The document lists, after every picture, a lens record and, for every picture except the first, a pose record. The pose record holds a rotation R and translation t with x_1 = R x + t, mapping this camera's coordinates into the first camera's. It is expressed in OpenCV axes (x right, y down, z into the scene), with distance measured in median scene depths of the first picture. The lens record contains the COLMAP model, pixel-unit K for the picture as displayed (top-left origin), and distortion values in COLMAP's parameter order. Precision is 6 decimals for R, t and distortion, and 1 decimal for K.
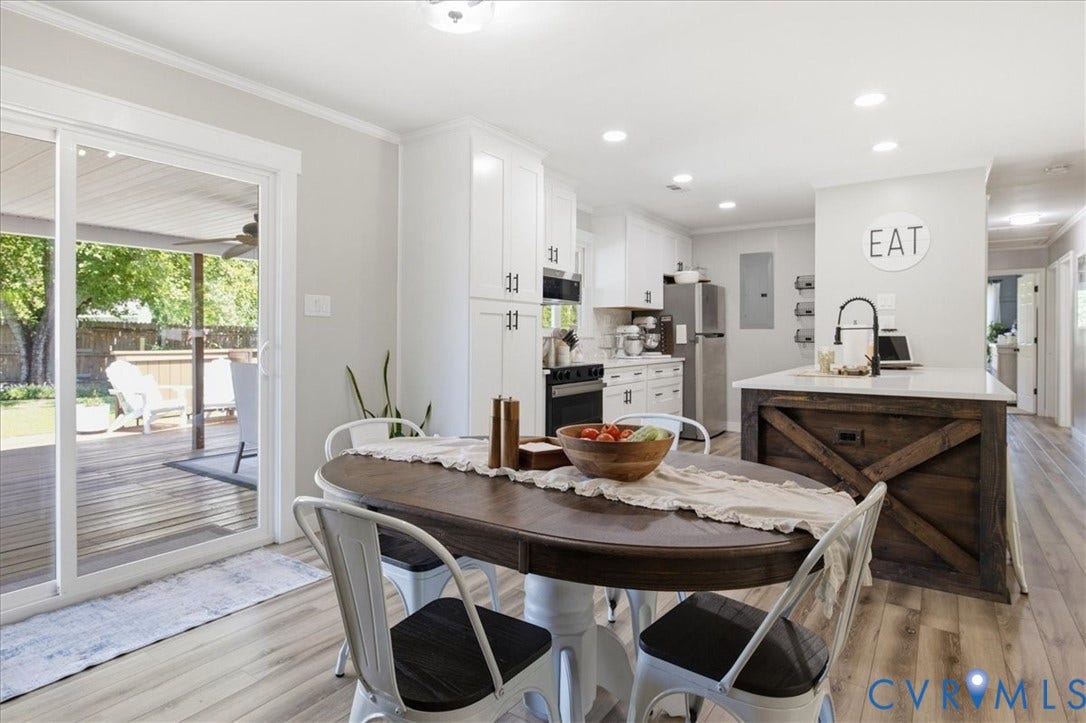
lens RADIAL K [[590.3, 0, 542.8], [0, 590.3, 345.0], [0, 0, 1]] dist [0.000704, 0.000220]
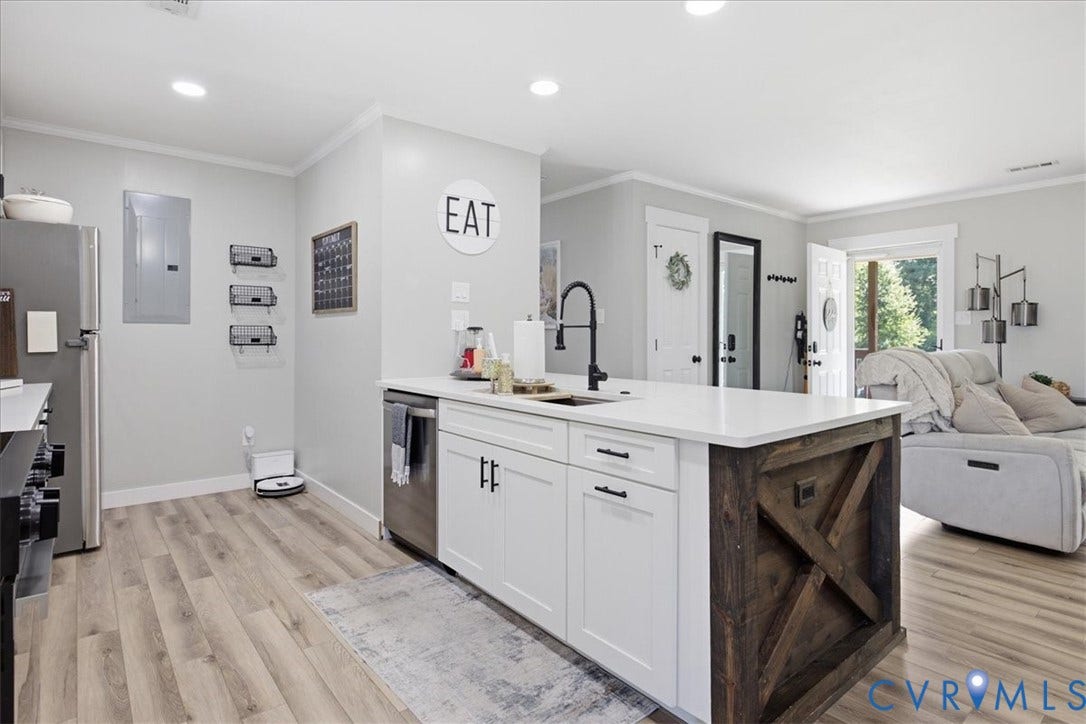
lens RADIAL K [[565.4, 0, 543.4], [0, 565.4, 339.4], [0, 0, 1]] dist [0.001098, 0.000154]
pose [[0.280638, -0.006066, 0.959795, -0.077331], [0.012589, 0.999917, 0.002639, -0.008735], [-0.959731, 0.011342, 0.280691, 0.511523]]
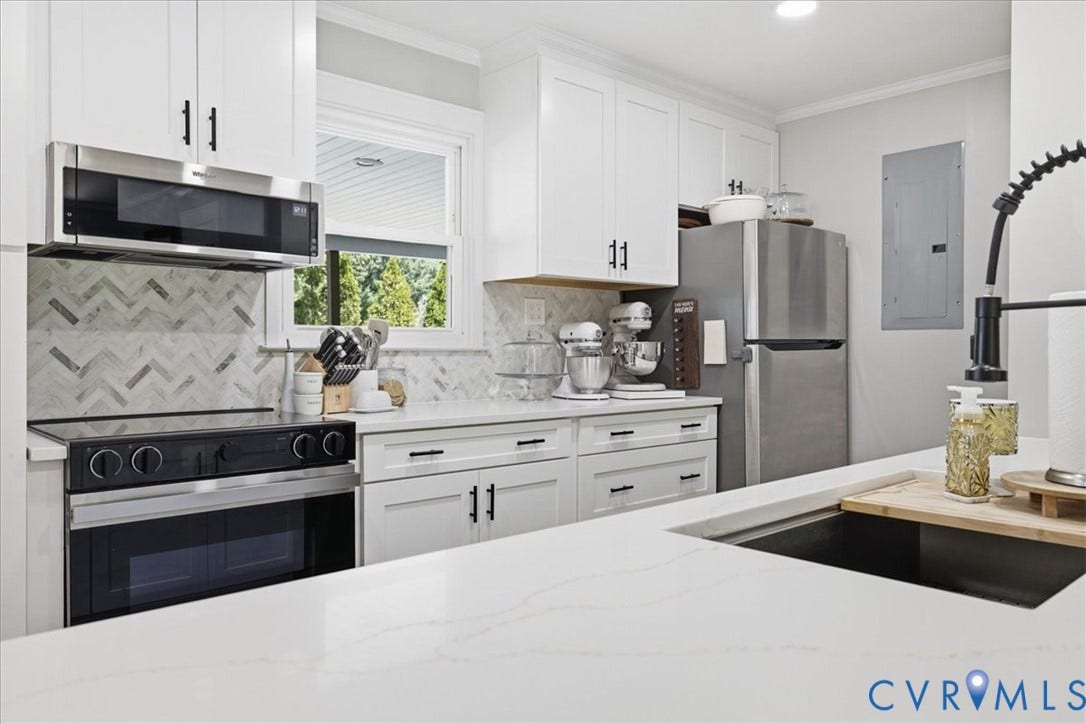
lens RADIAL K [[785.8, 0, 543.0], [0, 785.8, 362.0], [0, 0, 1]] dist [0.000734, 0.000439]
pose [[0.971223, 0.002379, -0.238160, 0.252307], [-0.001972, 0.999996, 0.001947, -0.004758], [0.238164, -0.001422, 0.971224, 0.422036]]
